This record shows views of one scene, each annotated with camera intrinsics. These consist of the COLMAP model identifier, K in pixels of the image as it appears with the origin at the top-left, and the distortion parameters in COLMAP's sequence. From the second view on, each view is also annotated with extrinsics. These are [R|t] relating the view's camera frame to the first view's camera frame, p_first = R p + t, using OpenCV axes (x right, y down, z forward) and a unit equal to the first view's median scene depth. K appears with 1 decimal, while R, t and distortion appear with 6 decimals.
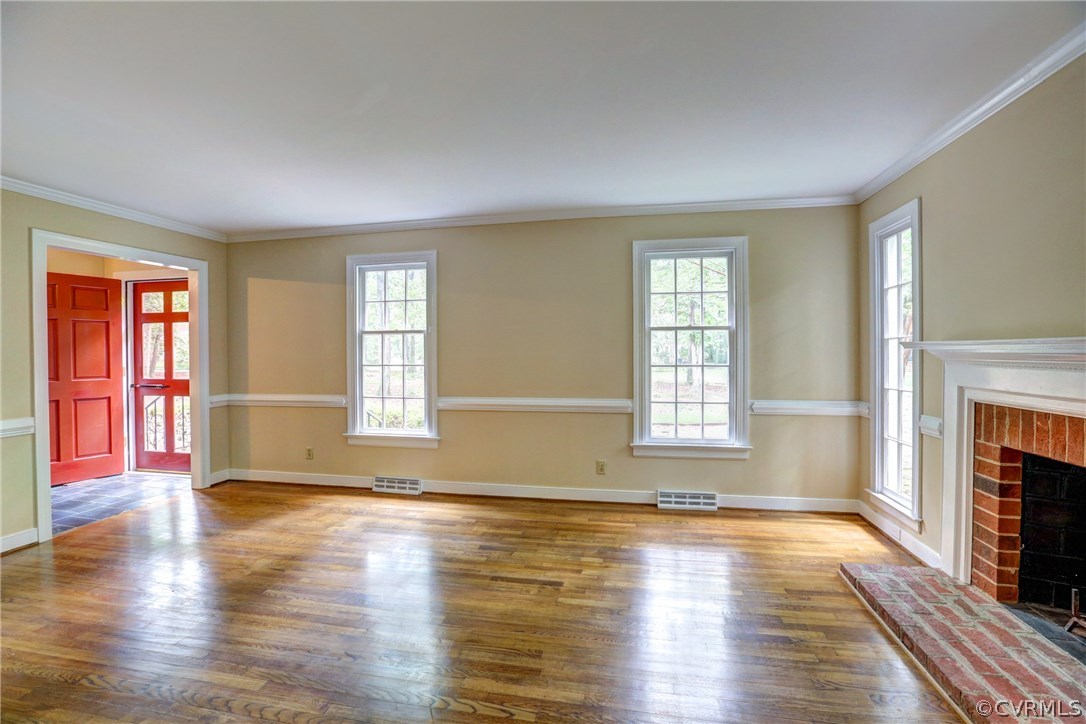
lens RADIAL K [[480.9, 0, 544.6], [0, 480.9, 358.4], [0, 0, 1]] dist [-0.004779, -0.000411]
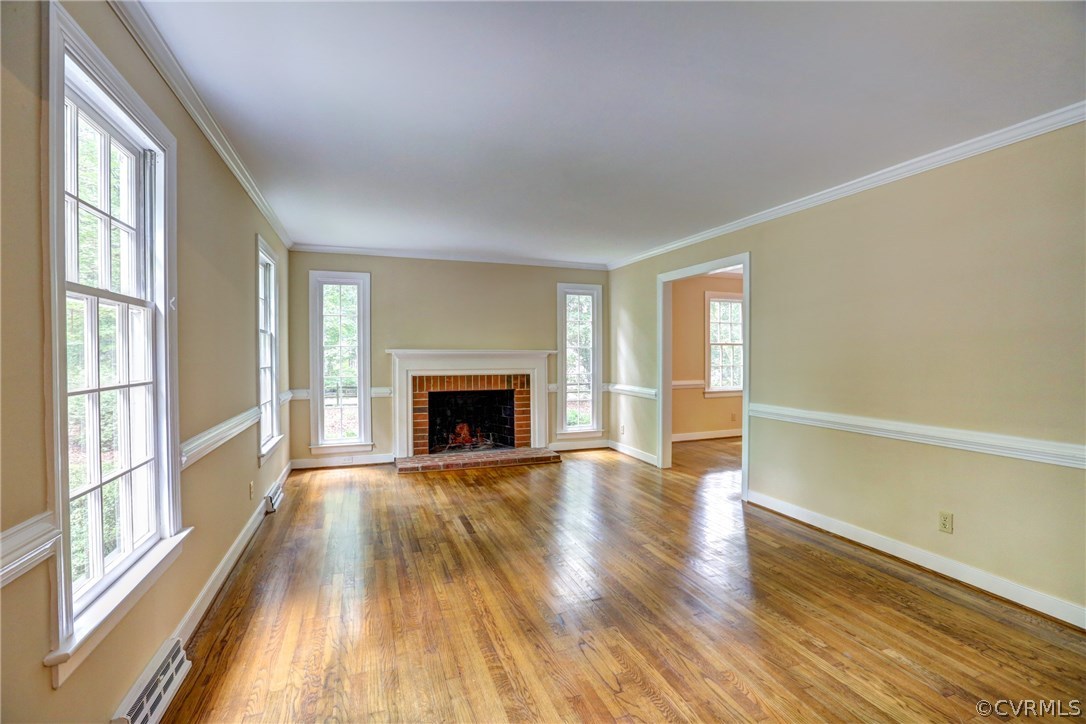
lens RADIAL K [[480.9, 0, 545.0], [0, 480.9, 363.9], [0, 0, 1]] dist [-0.004779, -0.000411]
pose [[-0.522540, -0.005578, 0.852597, -1.476763], [0.015697, 0.999746, 0.016161, 0.004038], [-0.852470, 0.021828, -0.522320, 1.734528]]
